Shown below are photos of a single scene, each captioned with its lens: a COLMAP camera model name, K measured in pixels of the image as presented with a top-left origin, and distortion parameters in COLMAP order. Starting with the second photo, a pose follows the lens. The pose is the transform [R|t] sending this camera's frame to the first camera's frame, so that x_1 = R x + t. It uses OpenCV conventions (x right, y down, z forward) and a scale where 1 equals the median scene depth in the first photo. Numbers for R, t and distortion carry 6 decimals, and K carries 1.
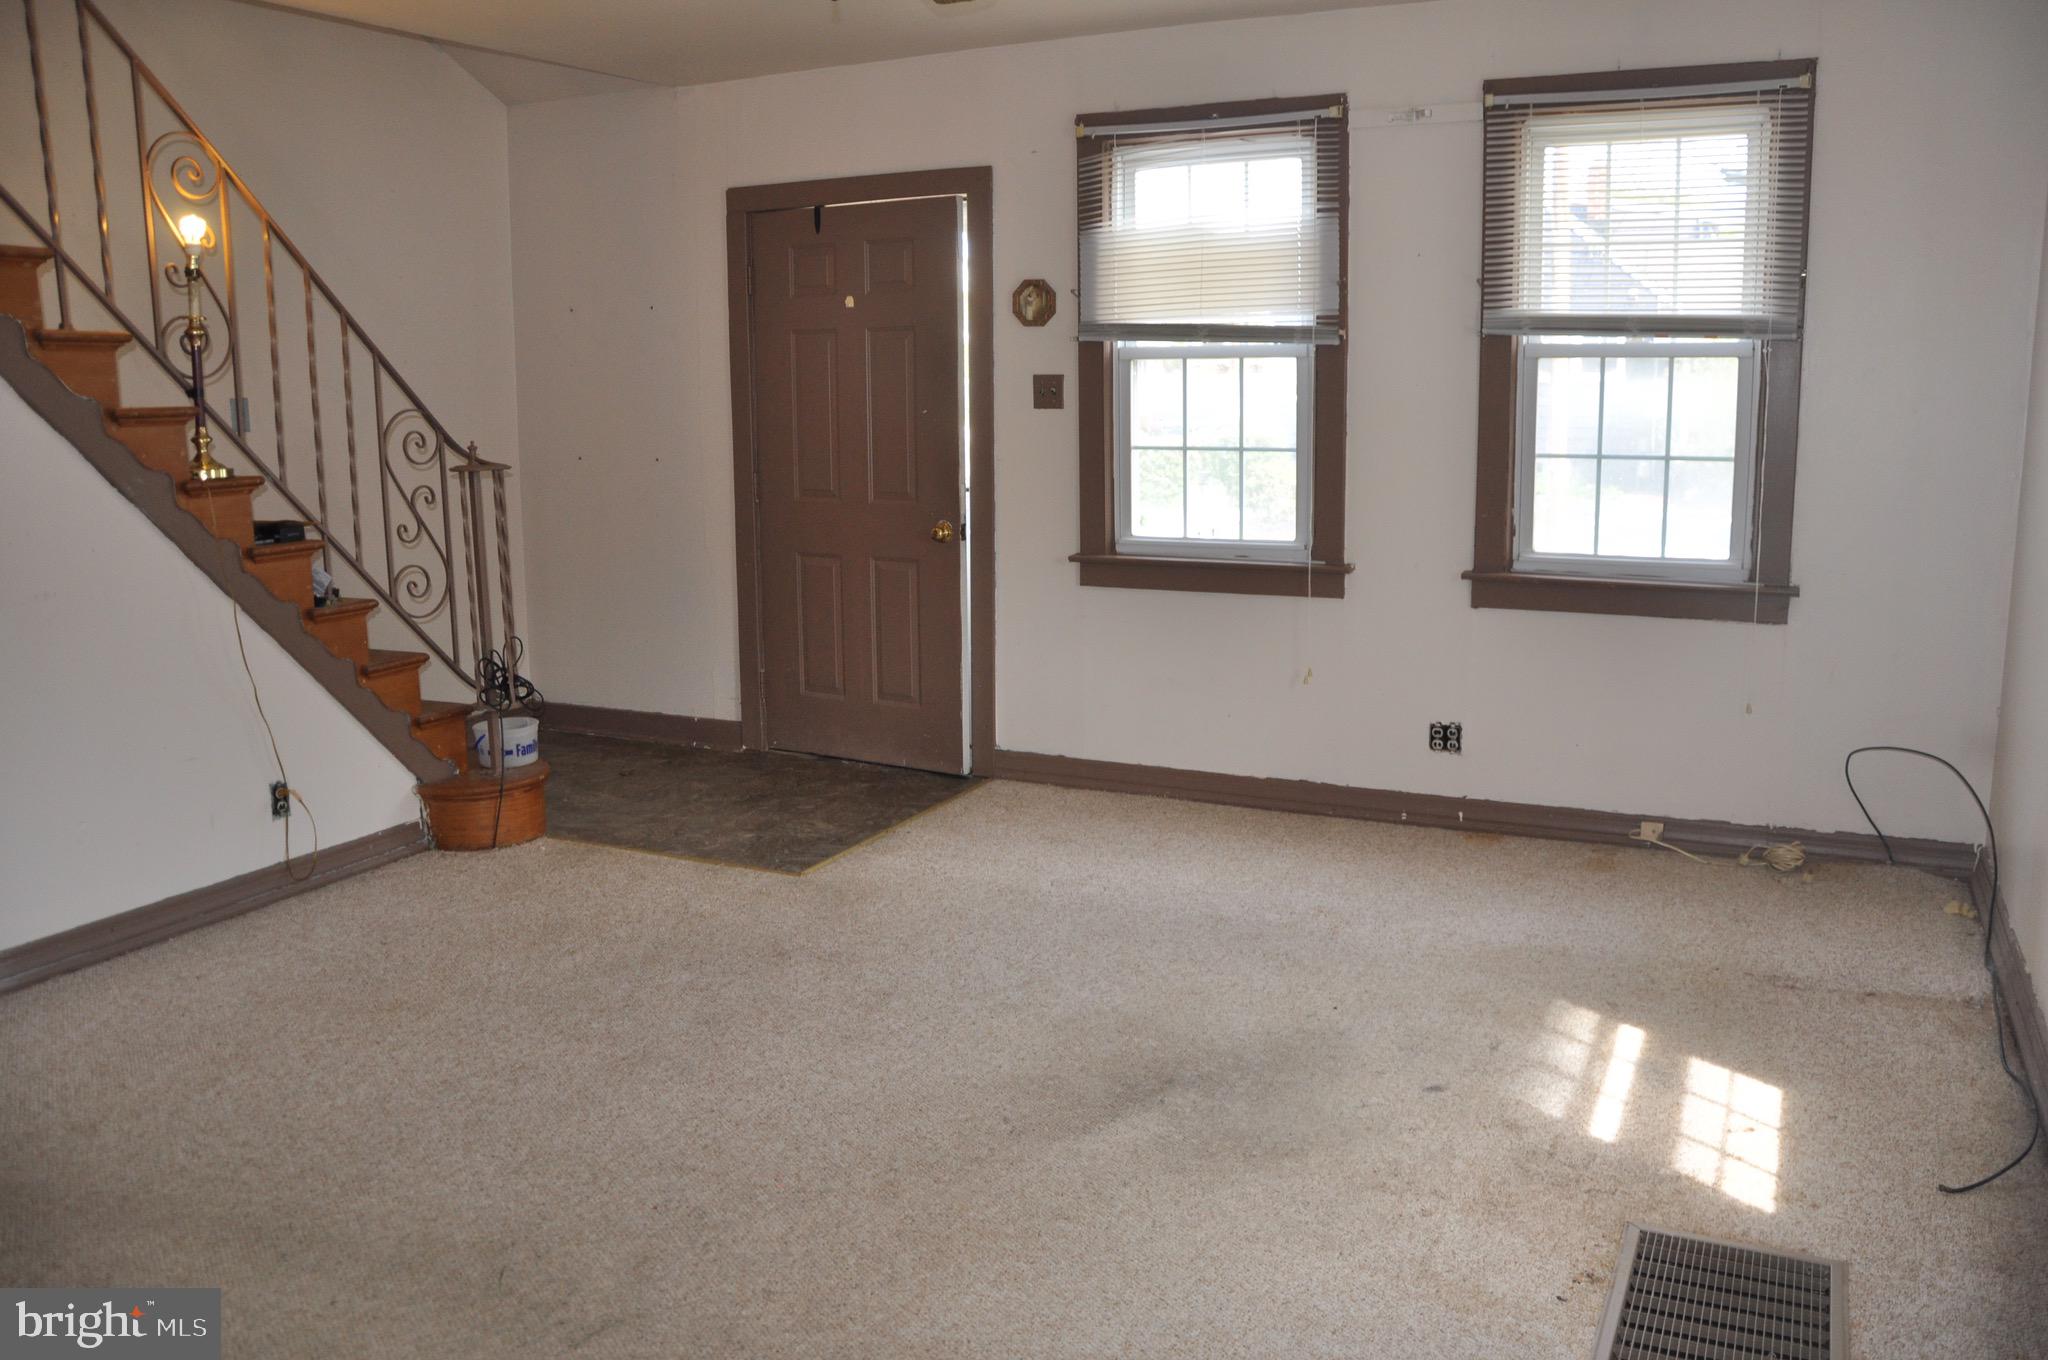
lens RADIAL K [[1602.0, 0, 1053.8], [0, 1602.0, 650.3], [0, 0, 1]] dist [-0.116002, 0.051321]
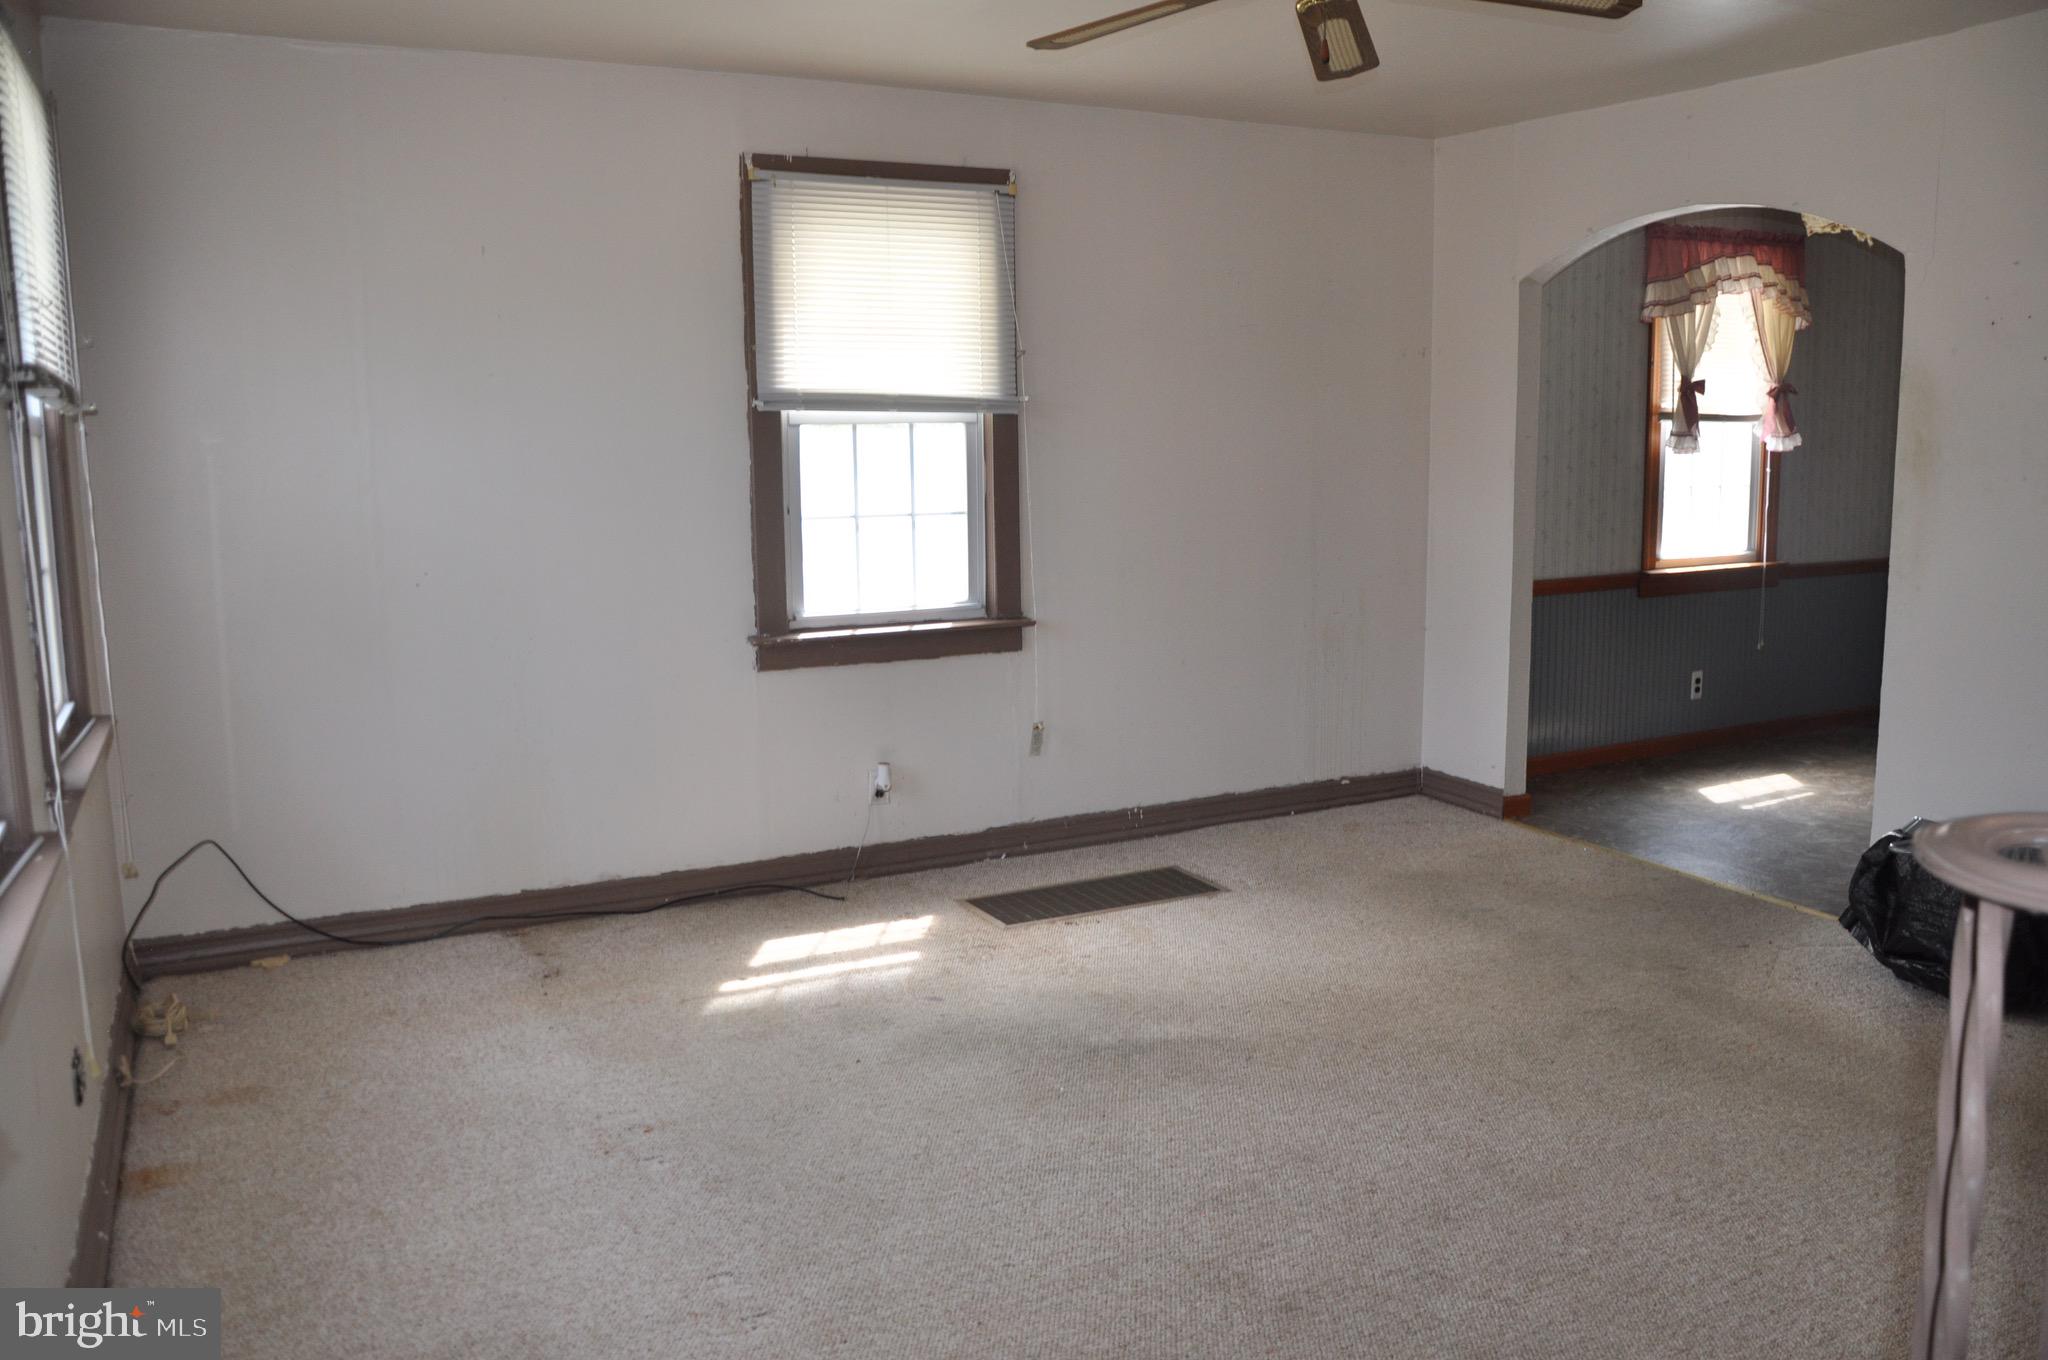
lens RADIAL K [[1602.0, 0, 1037.6], [0, 1602.0, 674.9], [0, 0, 1]] dist [-0.116002, 0.051321]
pose [[-0.803017, -0.068631, 0.591991, -0.456764], [0.117669, 0.955532, 0.270392, -0.249391], [-0.584223, 0.286789, -0.759233, 1.484258]]
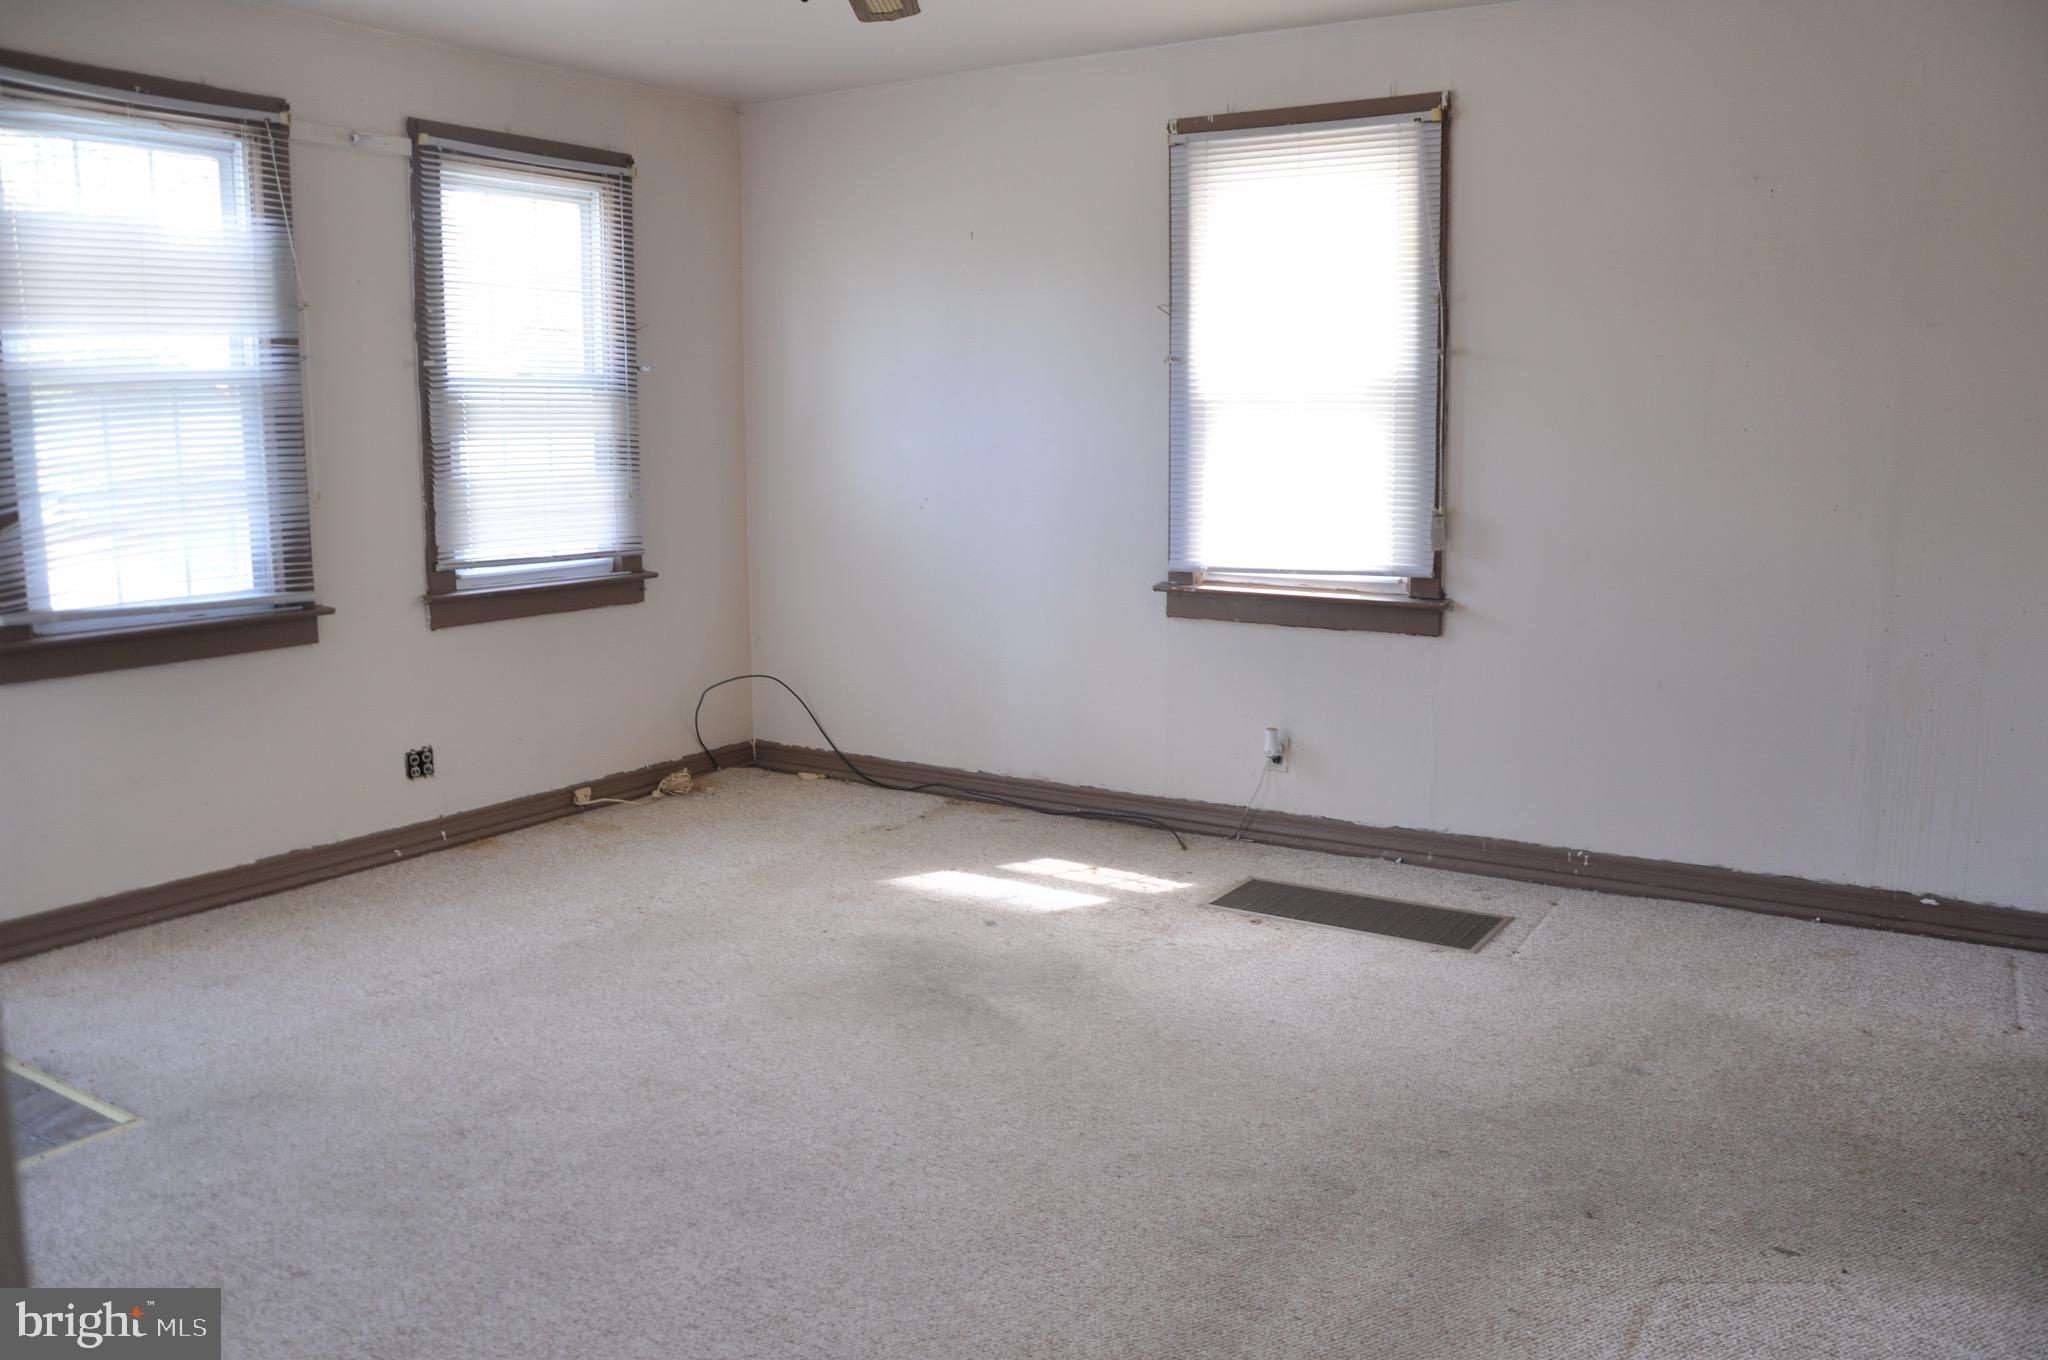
lens RADIAL K [[1602.0, 0, 1023.7], [0, 1602.0, 670.5], [0, 0, 1]] dist [-0.116002, 0.051321]
pose [[0.129368, -0.140875, 0.981539, -0.849438], [0.166621, 0.978871, 0.118532, -0.072068], [-0.977497, 0.148211, 0.150107, 0.588657]]
